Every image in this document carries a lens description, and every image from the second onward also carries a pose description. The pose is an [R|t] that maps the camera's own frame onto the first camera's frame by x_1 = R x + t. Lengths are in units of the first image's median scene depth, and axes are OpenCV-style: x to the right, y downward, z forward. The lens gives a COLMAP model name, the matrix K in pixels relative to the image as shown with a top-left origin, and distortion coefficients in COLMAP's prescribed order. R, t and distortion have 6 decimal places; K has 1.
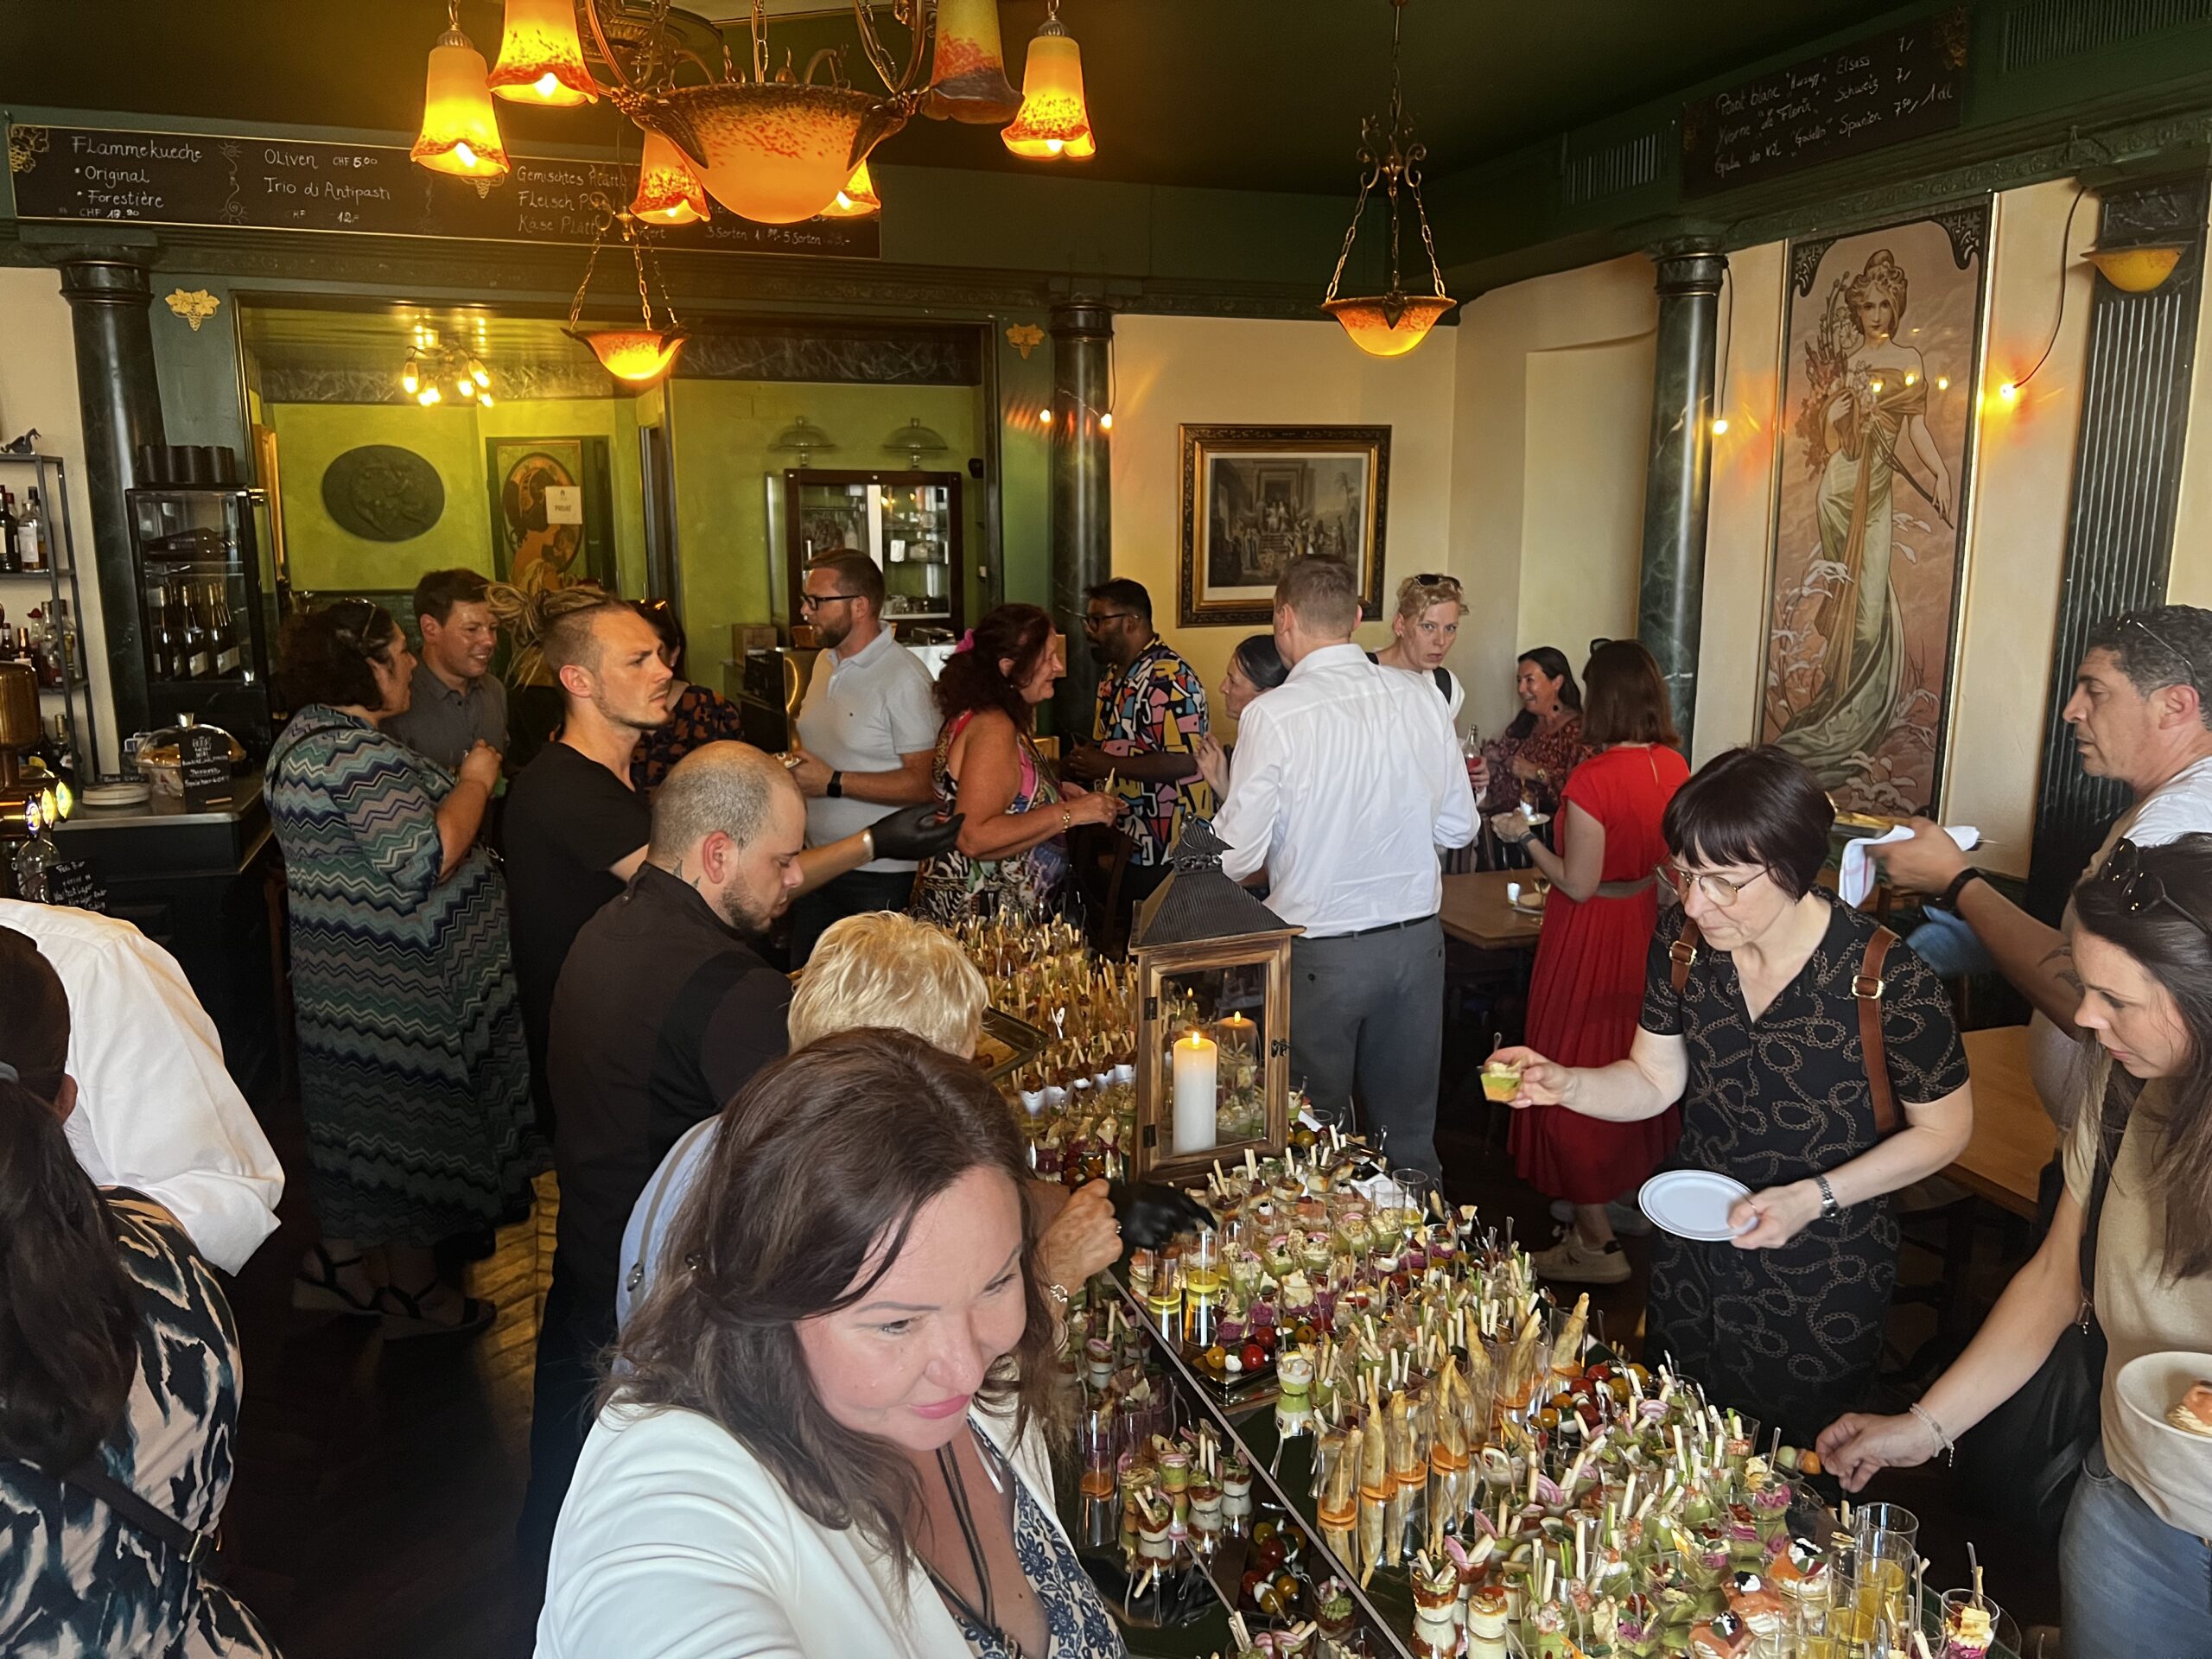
lens RADIAL K [[1677.5, 0, 1129.1], [0, 1677.5, 816.4], [0, 0, 1]] dist [0.048211, -0.053668]
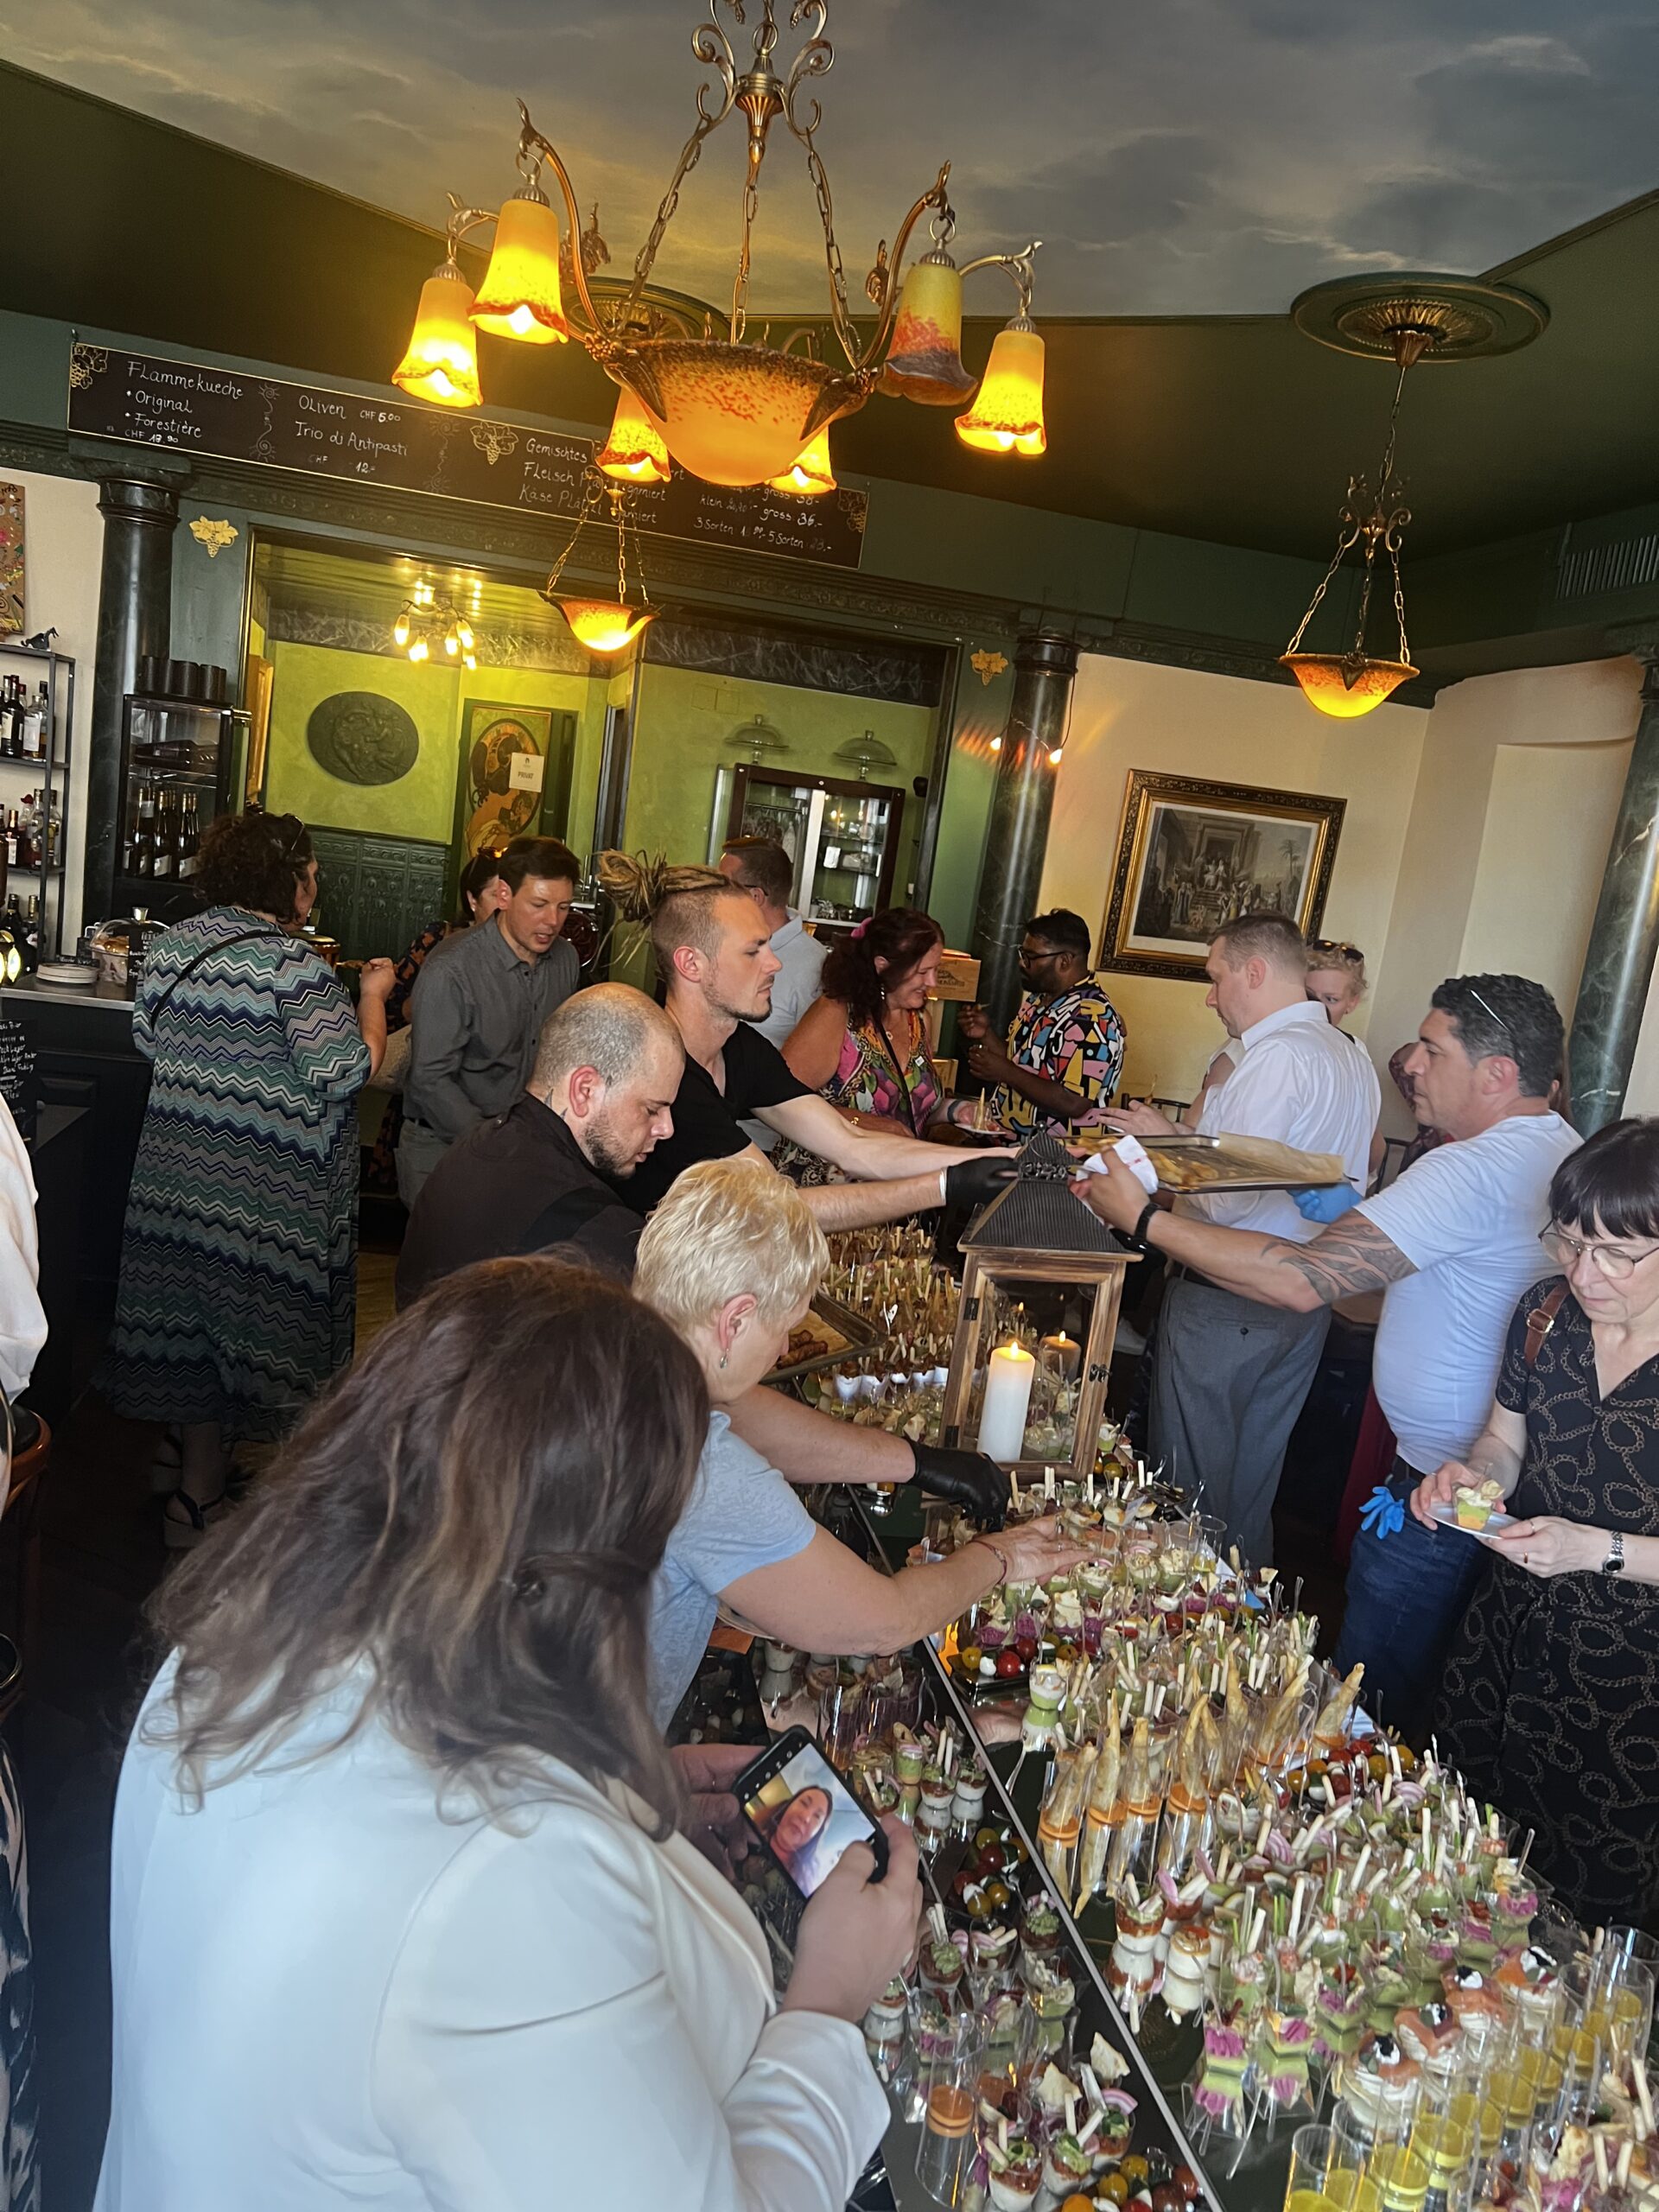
lens RADIAL K [[1677.5, 0, 861.5], [0, 1677.5, 1114.8], [0, 0, 1]] dist [0.048211, -0.053668]
pose [[0.982366, 0.154124, -0.105843, 0.017049], [-0.156525, 0.987564, -0.014718, 0.012270], [0.102259, 0.031026, 0.994274, 0.000647]]
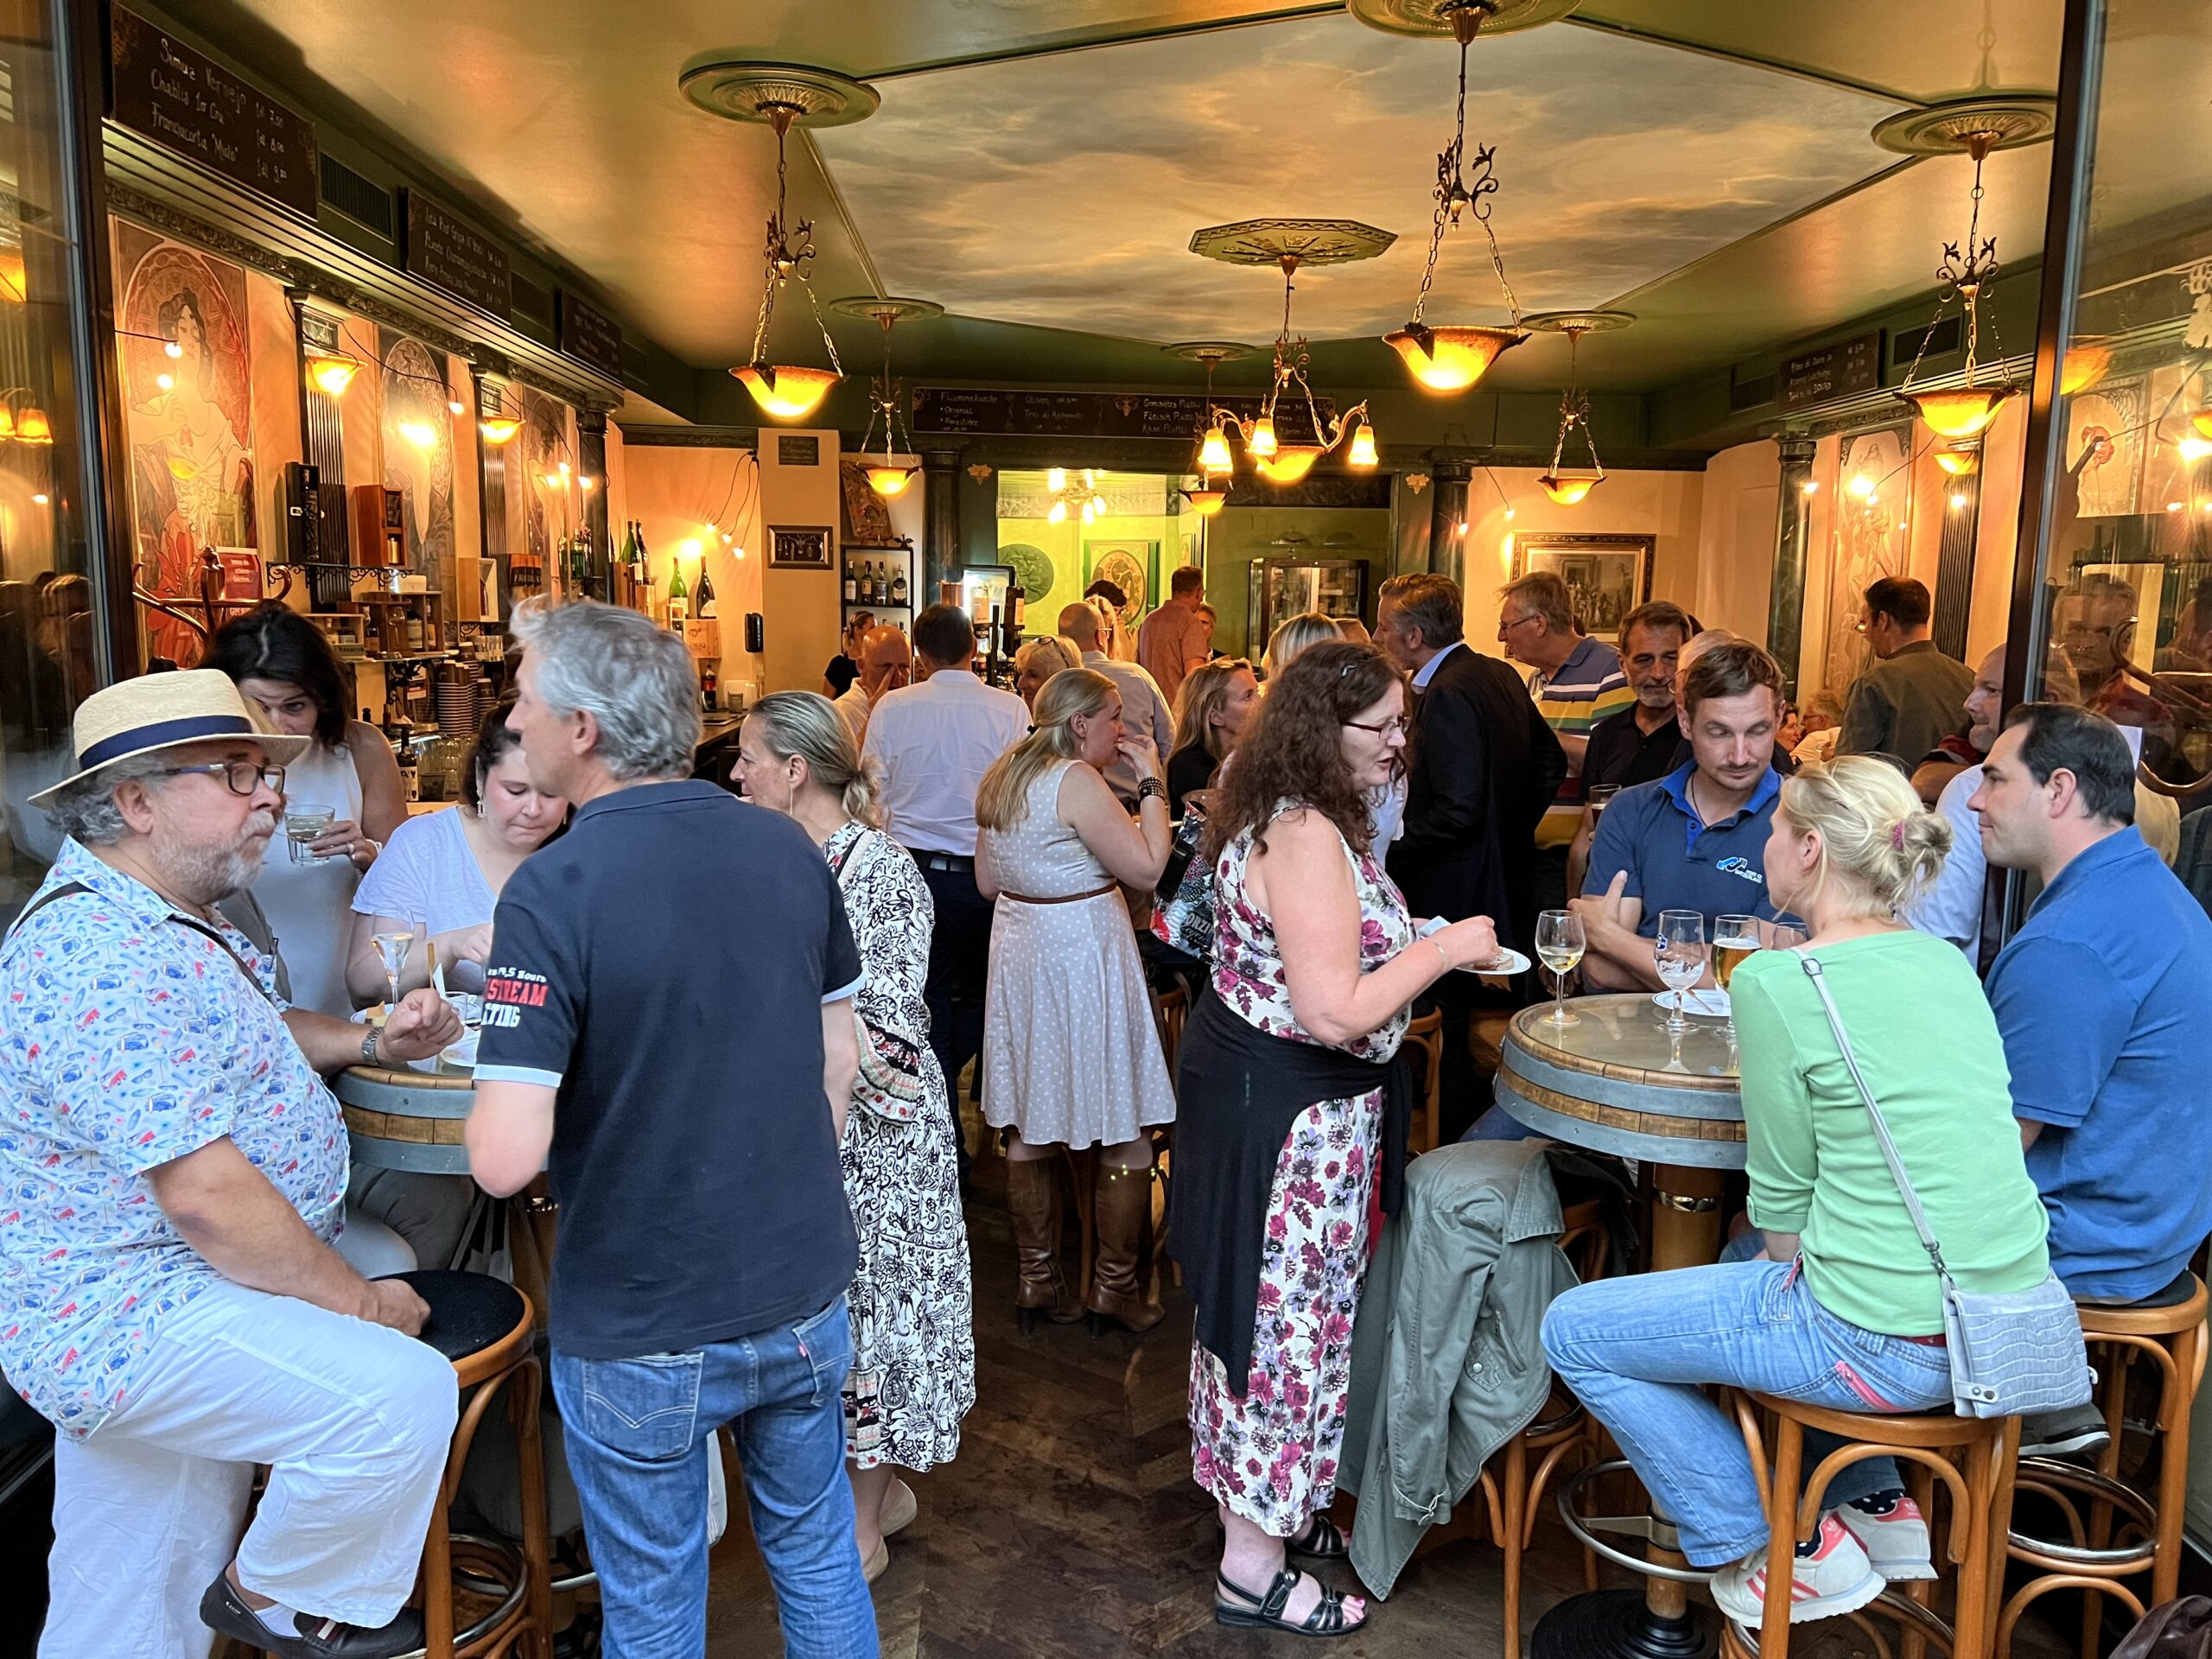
lens RADIAL K [[1677.5, 0, 1121.6], [0, 1677.5, 823.0], [0, 0, 1]] dist [0.048211, -0.053668]
pose [[0.962715, 0.051490, -0.265571, 0.174282], [-0.065685, 0.996832, -0.044844, 0.220631], [0.262421, 0.060616, 0.963048, -0.992346]]
